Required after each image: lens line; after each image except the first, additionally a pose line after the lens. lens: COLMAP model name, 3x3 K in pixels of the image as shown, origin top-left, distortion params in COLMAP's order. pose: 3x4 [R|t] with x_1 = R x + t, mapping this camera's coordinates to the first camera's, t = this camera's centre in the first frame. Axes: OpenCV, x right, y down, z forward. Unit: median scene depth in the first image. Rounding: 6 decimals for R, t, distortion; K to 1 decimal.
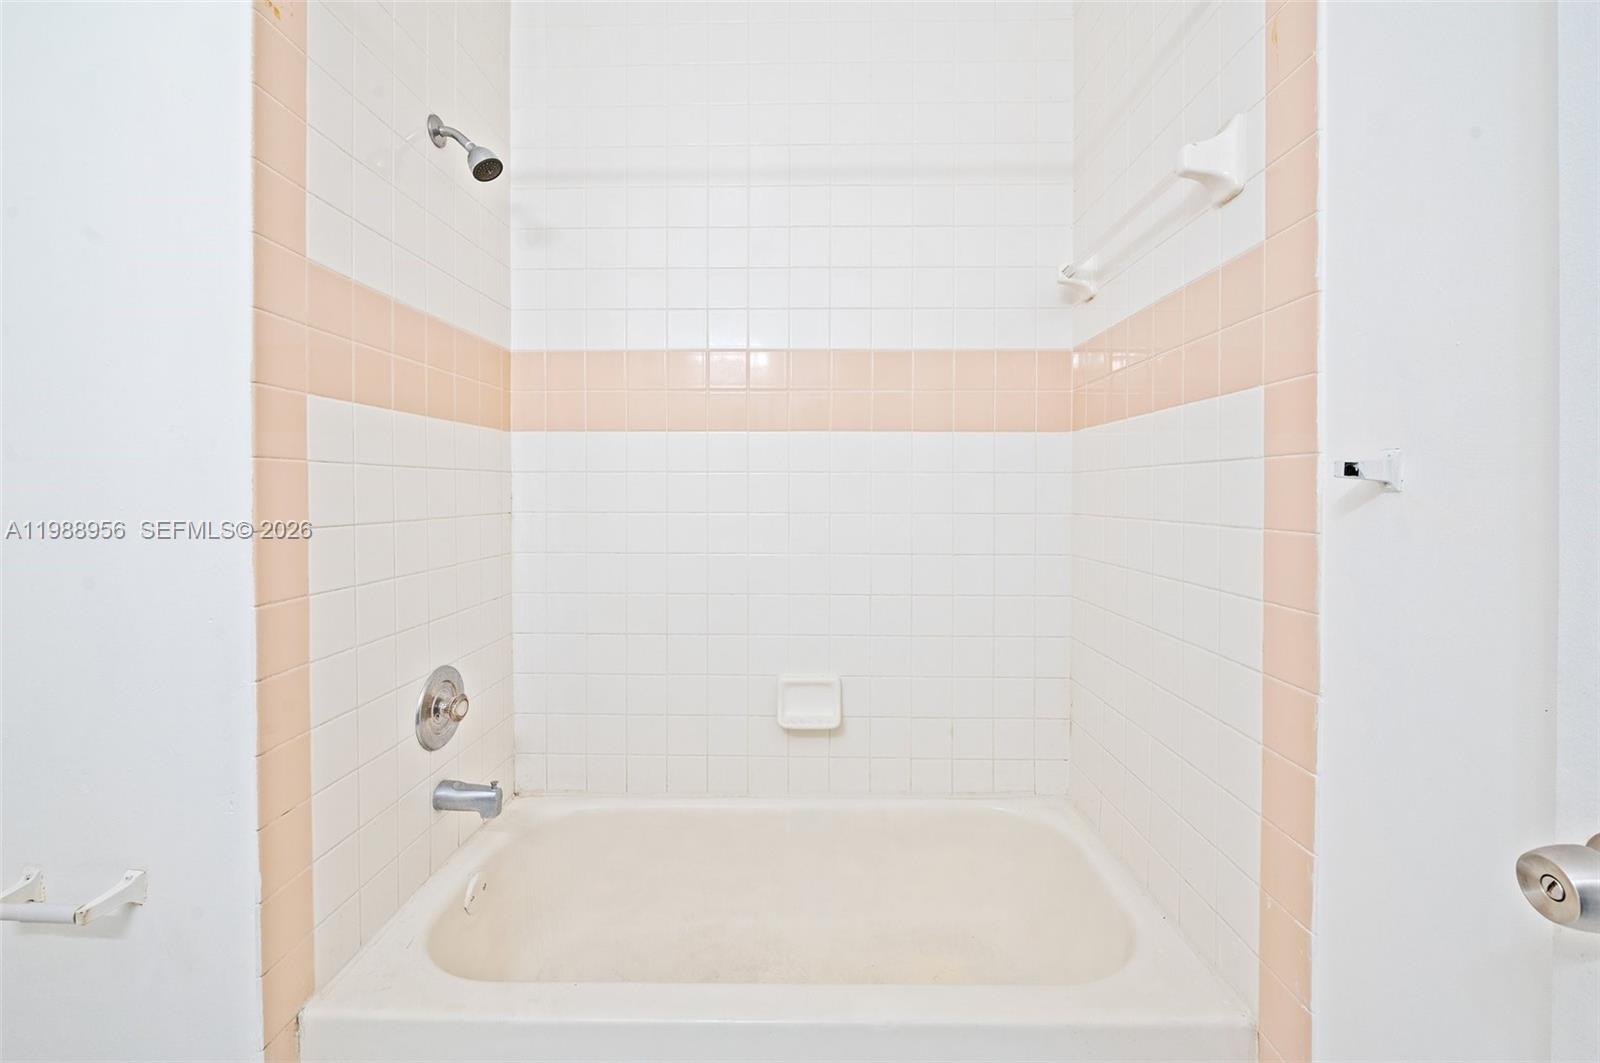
lens RADIAL K [[648.5, 0, 798.8], [0, 648.5, 496.5], [0, 0, 1]] dist [-0.003739, -0.000152]
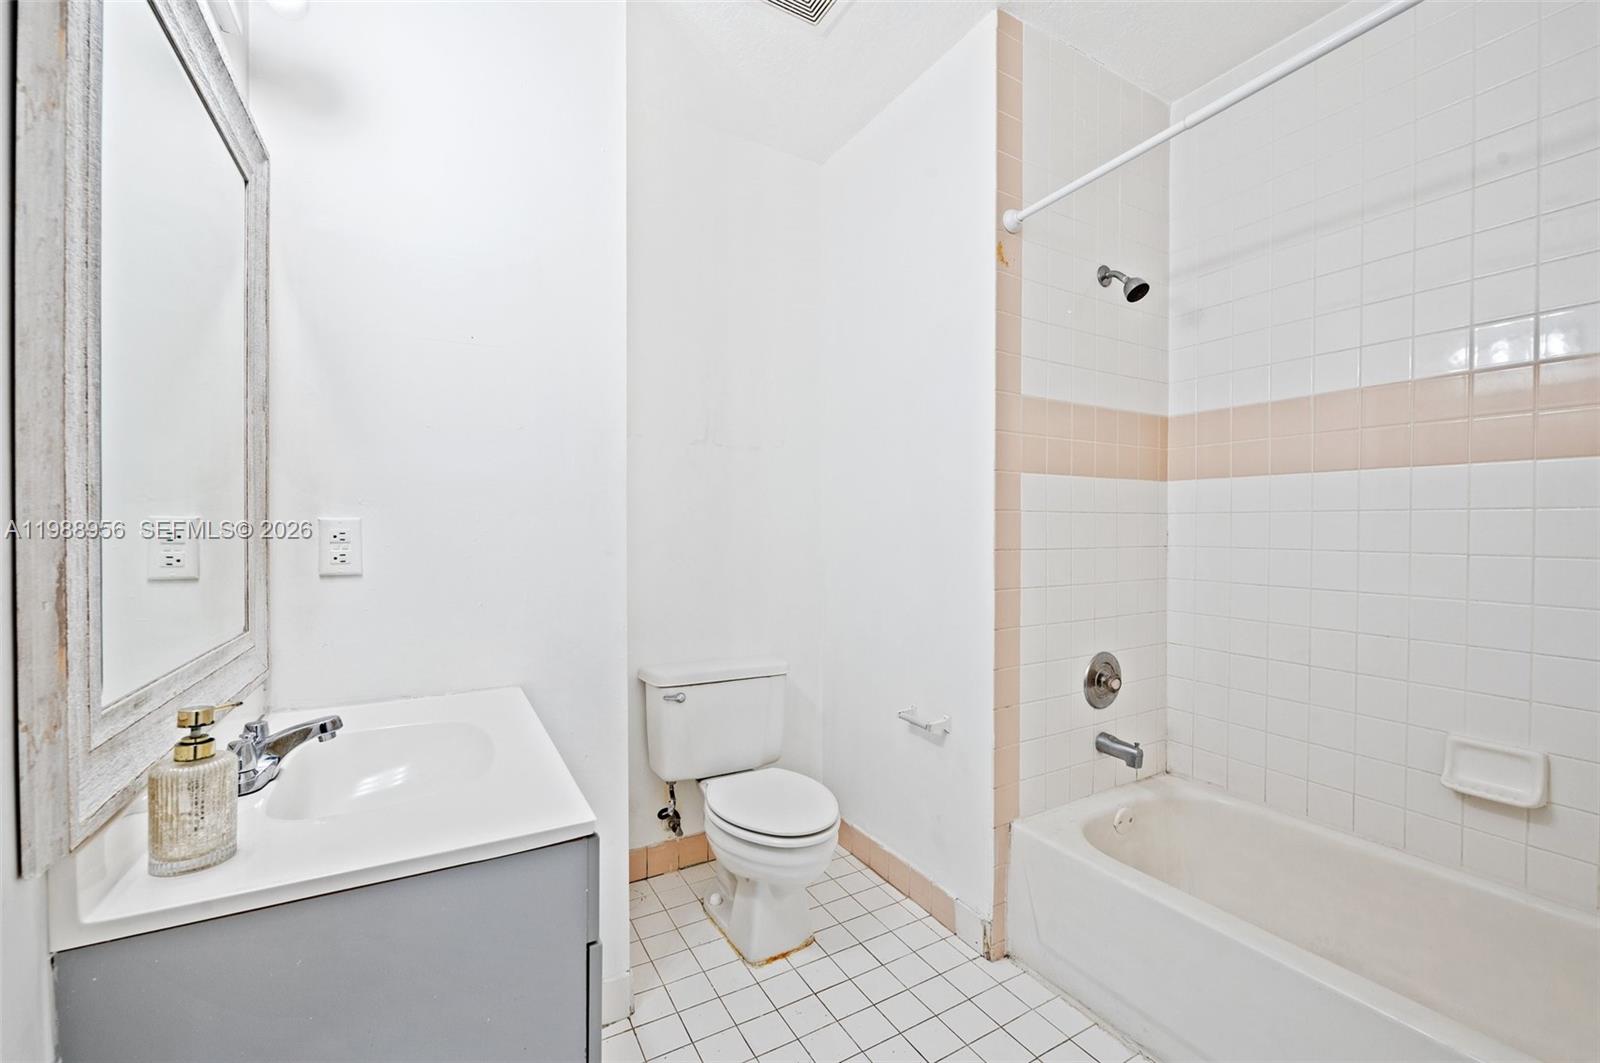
lens RADIAL K [[637.4, 0, 811.7], [0, 637.4, 517.7], [0, 0, 1]] dist [-0.001465, -0.000266]
pose [[0.516472, -0.008010, -0.856266, 0.309724], [-0.013360, 0.999759, -0.017411, 0.000291], [0.856200, 0.020433, 0.516241, -0.269734]]
